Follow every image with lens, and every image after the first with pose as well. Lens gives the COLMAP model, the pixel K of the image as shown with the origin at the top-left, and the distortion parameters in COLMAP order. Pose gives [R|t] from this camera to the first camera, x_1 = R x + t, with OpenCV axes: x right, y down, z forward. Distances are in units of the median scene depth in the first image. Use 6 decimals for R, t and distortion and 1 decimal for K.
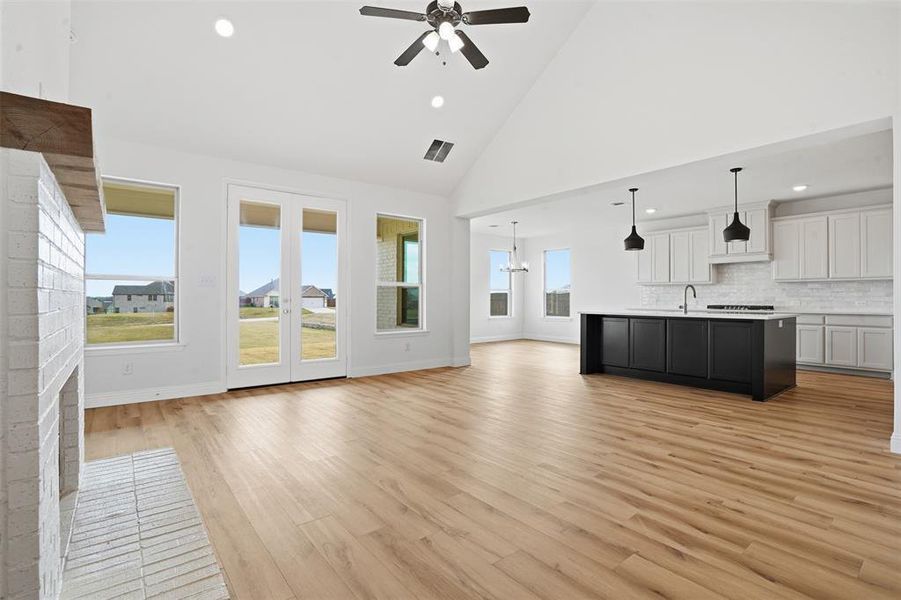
lens RADIAL K [[413.4, 0, 445.6], [0, 413.4, 302.1], [0, 0, 1]] dist [-0.030000, 0.003312]
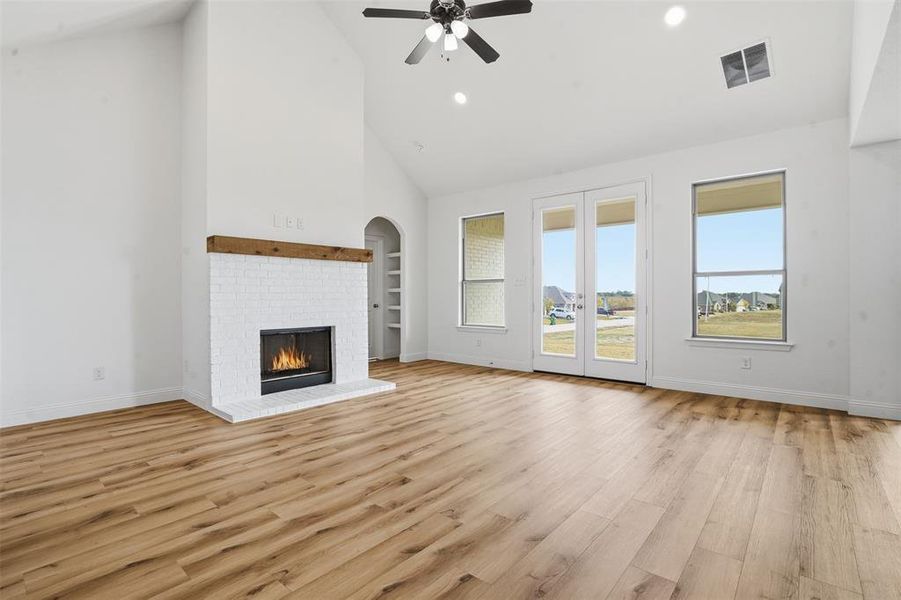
lens RADIAL K [[413.4, 0, 445.0], [0, 413.4, 297.4], [0, 0, 1]] dist [-0.030000, 0.003312]
pose [[0.204681, -0.004394, -0.978819, 1.091182], [0.004746, 0.999983, -0.003496, -0.000038], [0.978817, -0.003930, 0.204698, 0.862687]]
